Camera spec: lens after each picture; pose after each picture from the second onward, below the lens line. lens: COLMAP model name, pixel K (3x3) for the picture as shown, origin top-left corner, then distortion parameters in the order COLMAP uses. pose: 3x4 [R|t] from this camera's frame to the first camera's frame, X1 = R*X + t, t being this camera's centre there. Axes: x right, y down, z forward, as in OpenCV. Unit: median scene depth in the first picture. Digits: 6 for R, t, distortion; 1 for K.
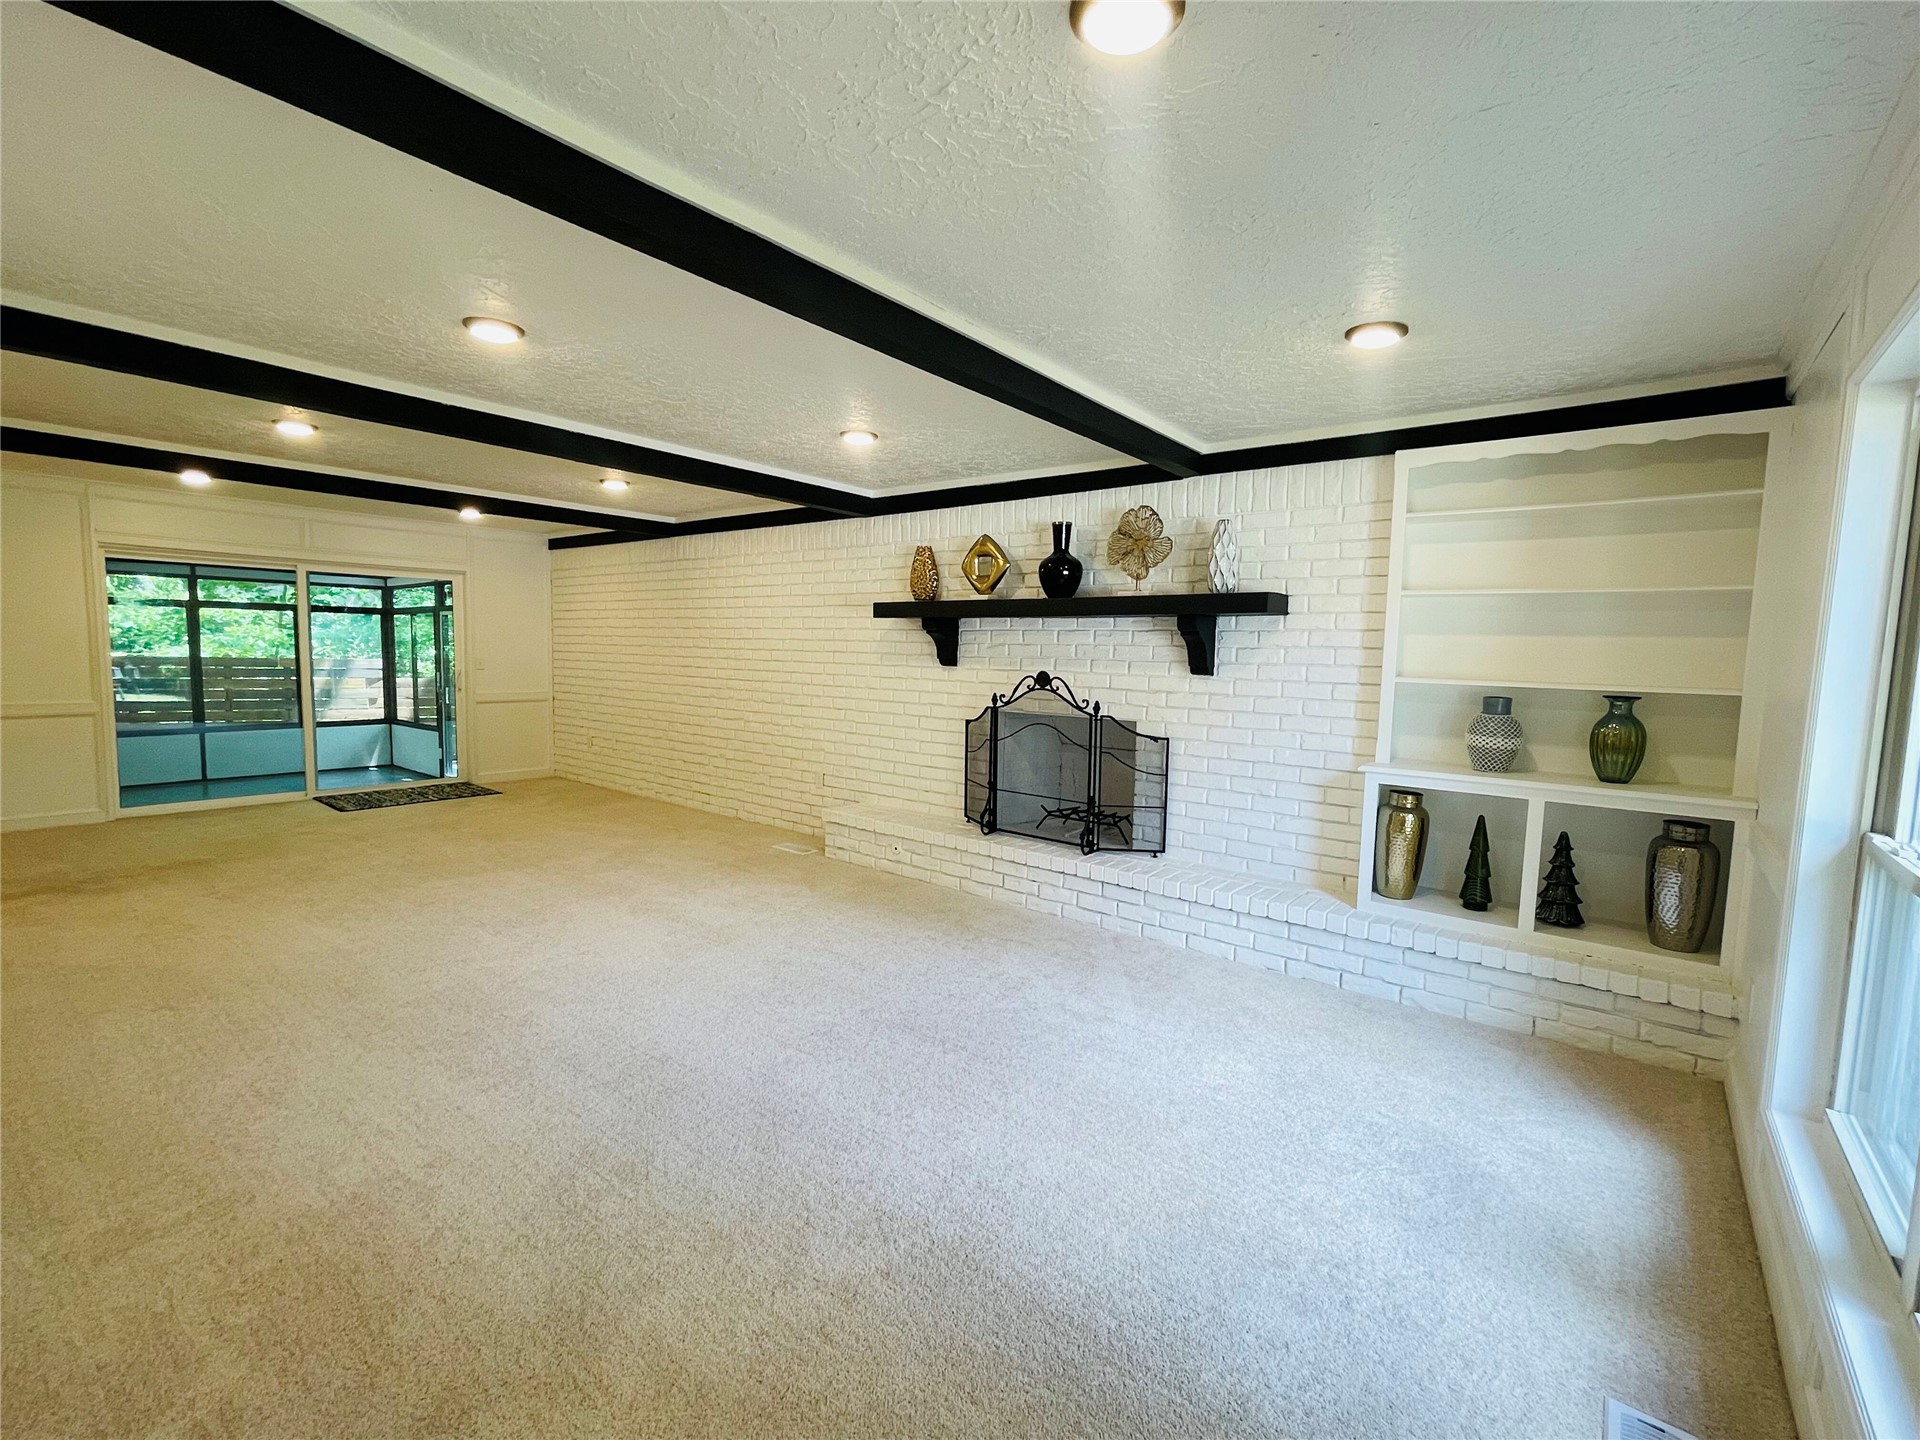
lens RADIAL K [[836.2, 0, 960.1], [0, 836.2, 720.9], [0, 0, 1]] dist [0.021273, 0.000050]
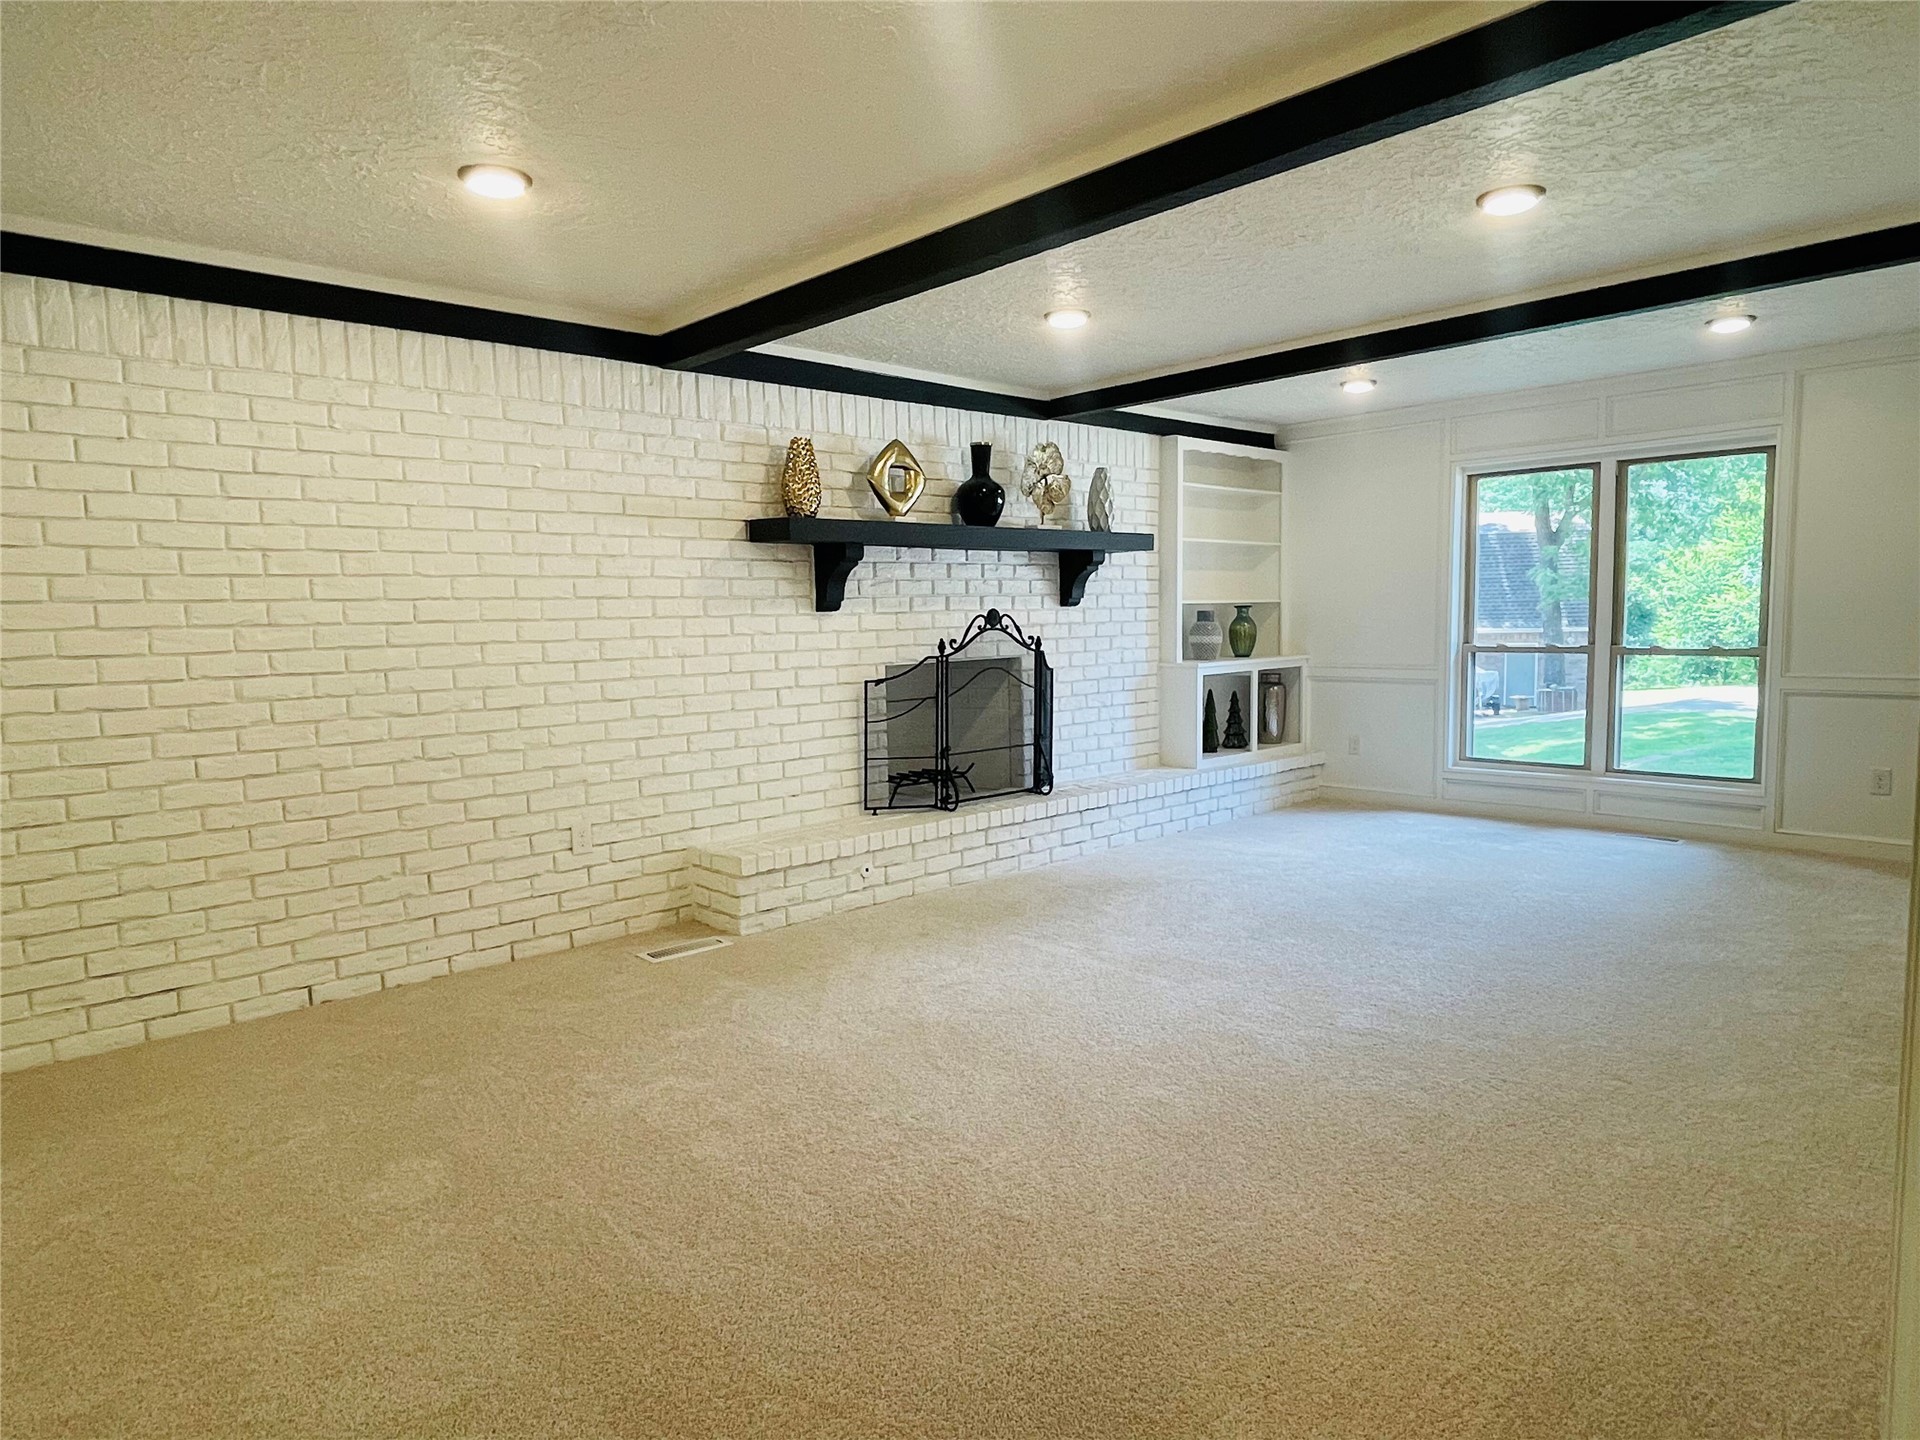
lens RADIAL K [[1162.6, 0, 960.3], [0, 1162.6, 720.3], [0, 0, 1]] dist [0.001849, -0.005503]
pose [[0.141812, -0.119095, 0.982703, -1.113405], [0.107387, 0.988728, 0.104329, -0.072862], [-0.984052, 0.090735, 0.153003, 0.832820]]
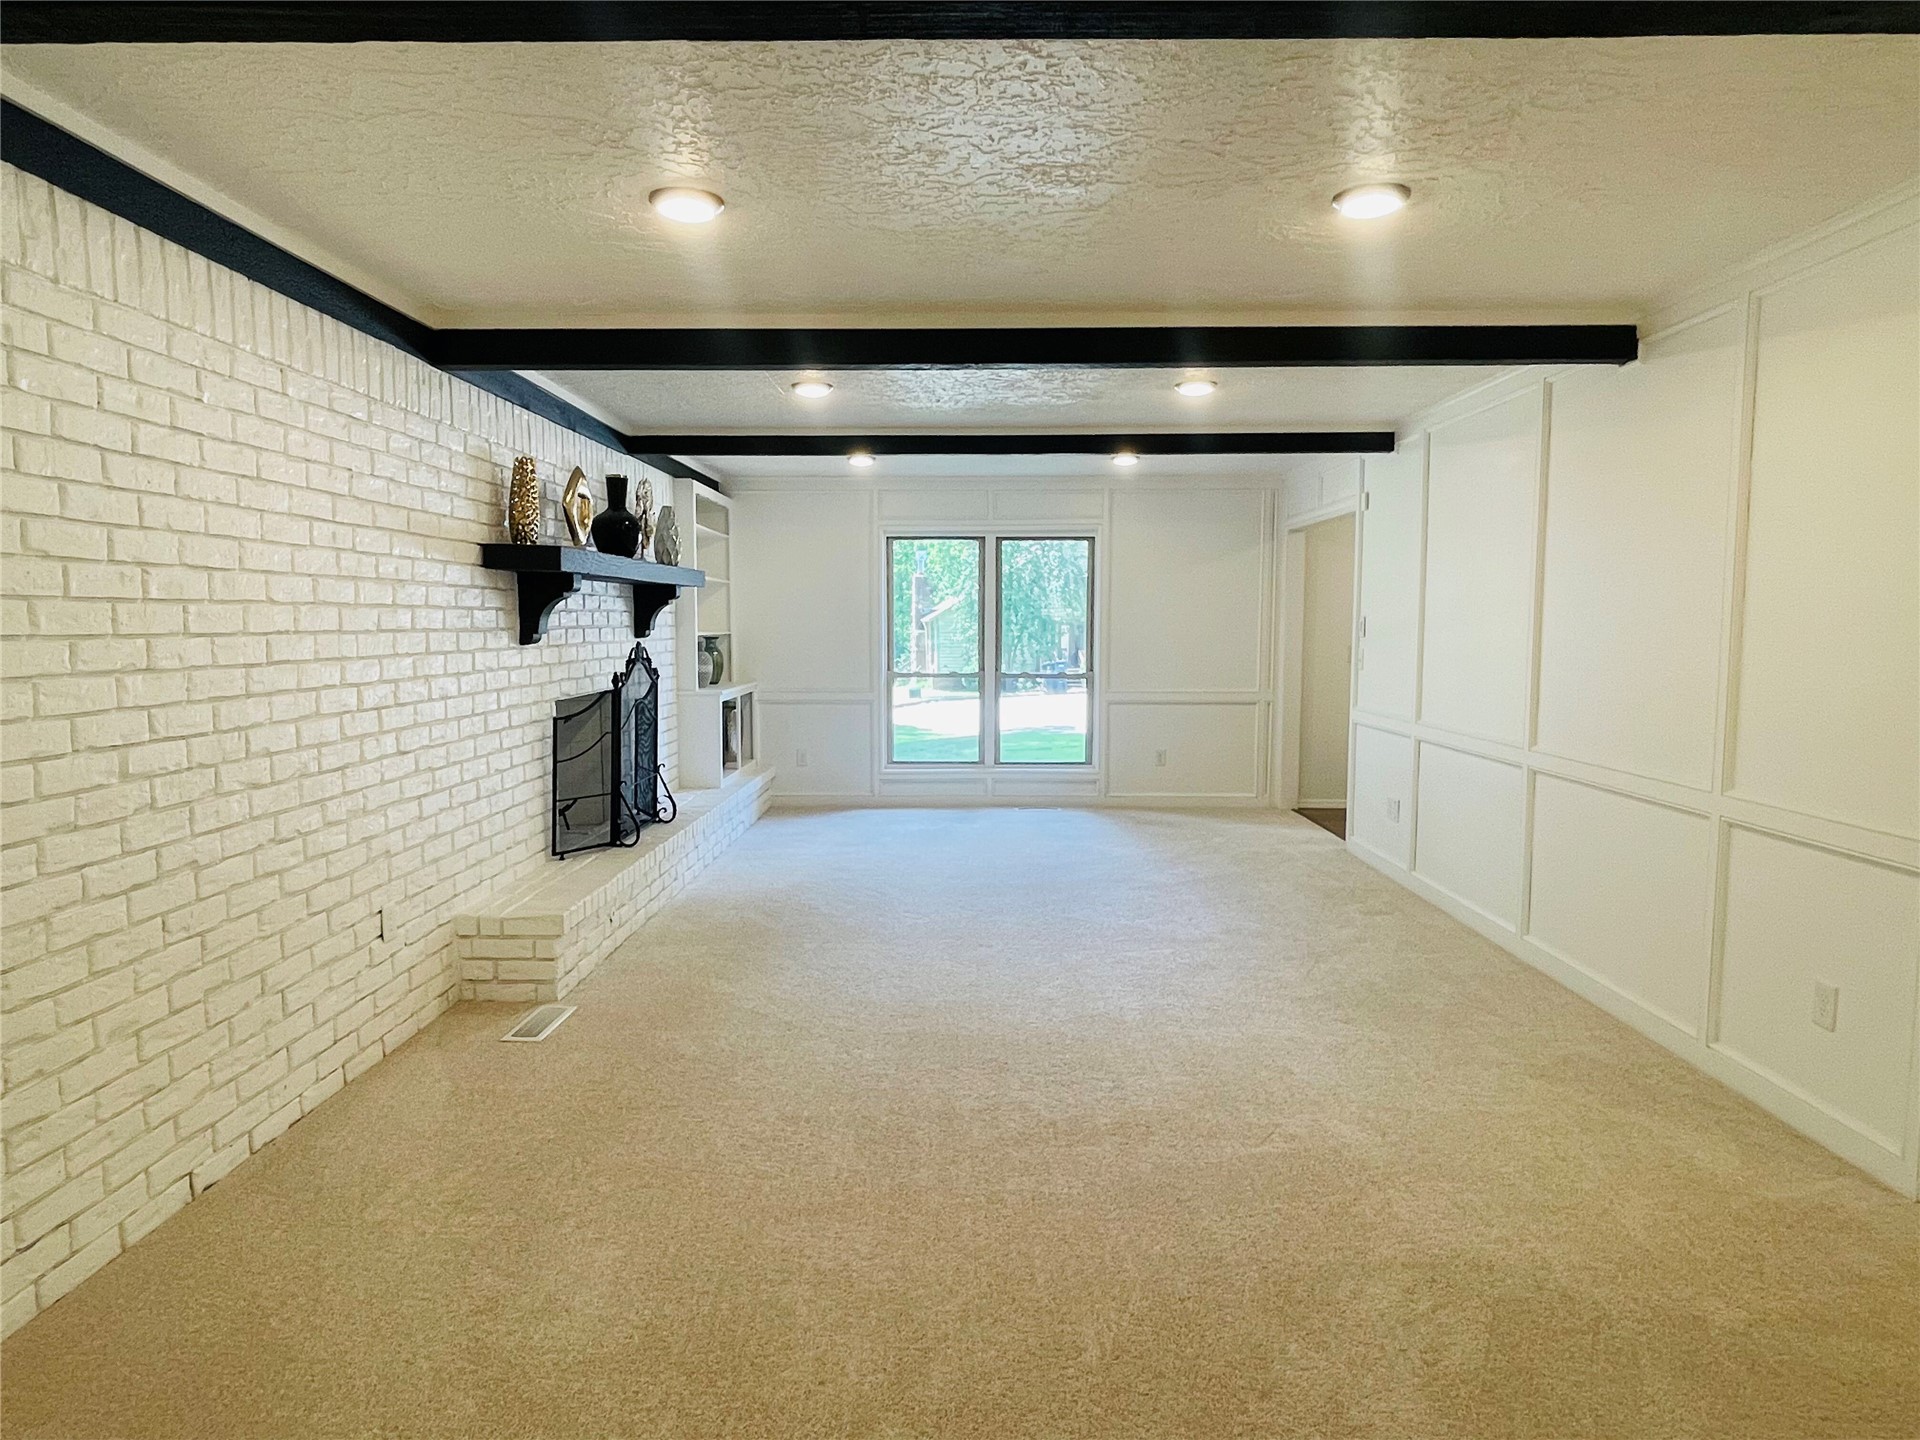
lens RADIAL K [[1162.6, 0, 960.3], [0, 1162.6, 720.3], [0, 0, 1]] dist [0.001849, -0.005503]
pose [[-0.619104, -0.092911, 0.779794, -1.072888], [0.048810, 0.986504, 0.156292, -0.150809], [-0.783791, 0.134823, -0.606214, 1.457751]]
